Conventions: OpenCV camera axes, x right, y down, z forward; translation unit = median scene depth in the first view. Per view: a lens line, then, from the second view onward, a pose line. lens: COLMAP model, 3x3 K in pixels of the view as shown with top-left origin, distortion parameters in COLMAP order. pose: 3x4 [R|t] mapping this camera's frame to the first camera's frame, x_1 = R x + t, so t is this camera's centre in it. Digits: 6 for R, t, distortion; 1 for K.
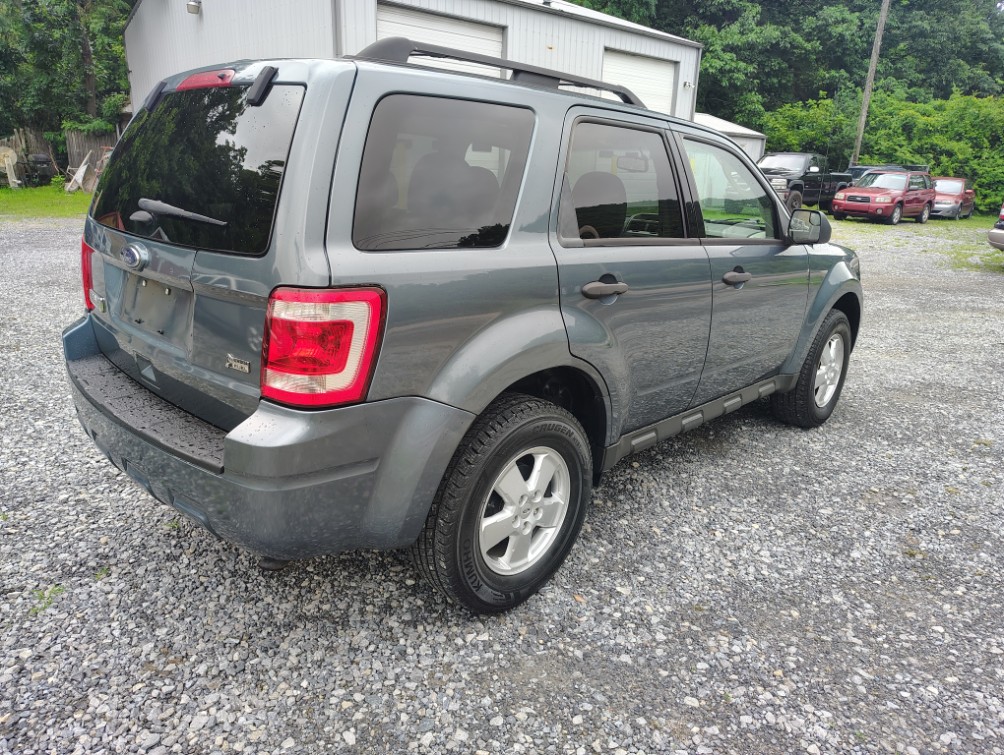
lens RADIAL K [[701.4, 0, 500.8], [0, 701.4, 377.0], [0, 0, 1]] dist [0.007278, 0.000887]
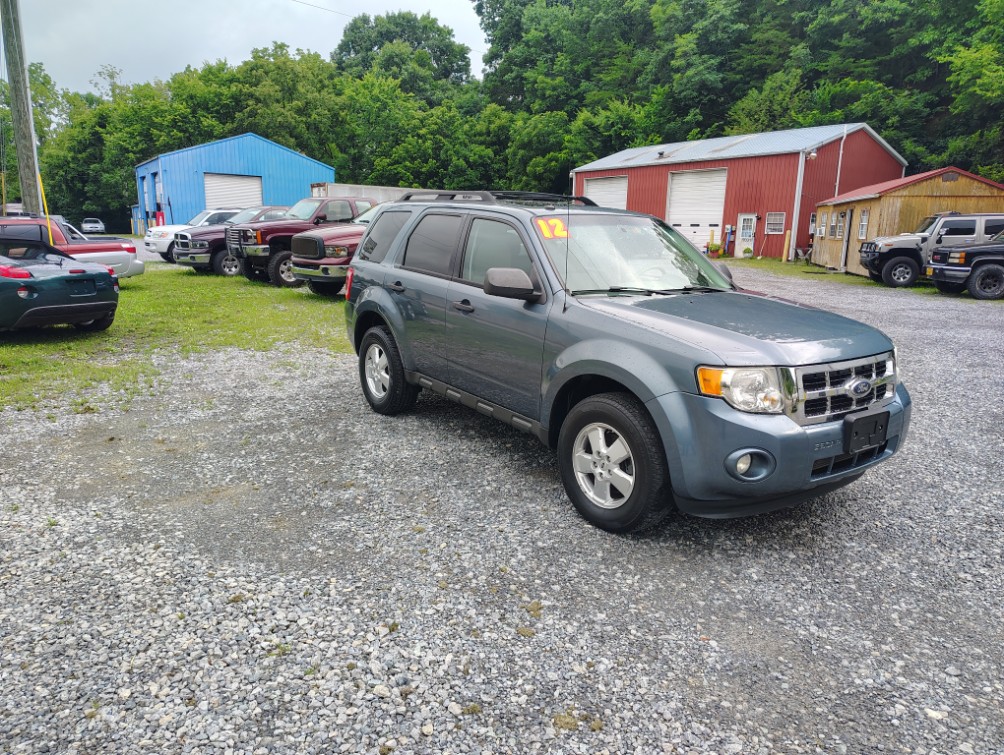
lens RADIAL K [[701.4, 0, 501.3], [0, 701.4, 378.4], [0, 0, 1]] dist [0.007278, 0.000887]
pose [[-0.191768, 0.170297, -0.966553, 1.873967], [-0.308668, 0.924391, 0.224110, -0.376657], [0.931638, 0.341321, -0.124703, 1.379000]]
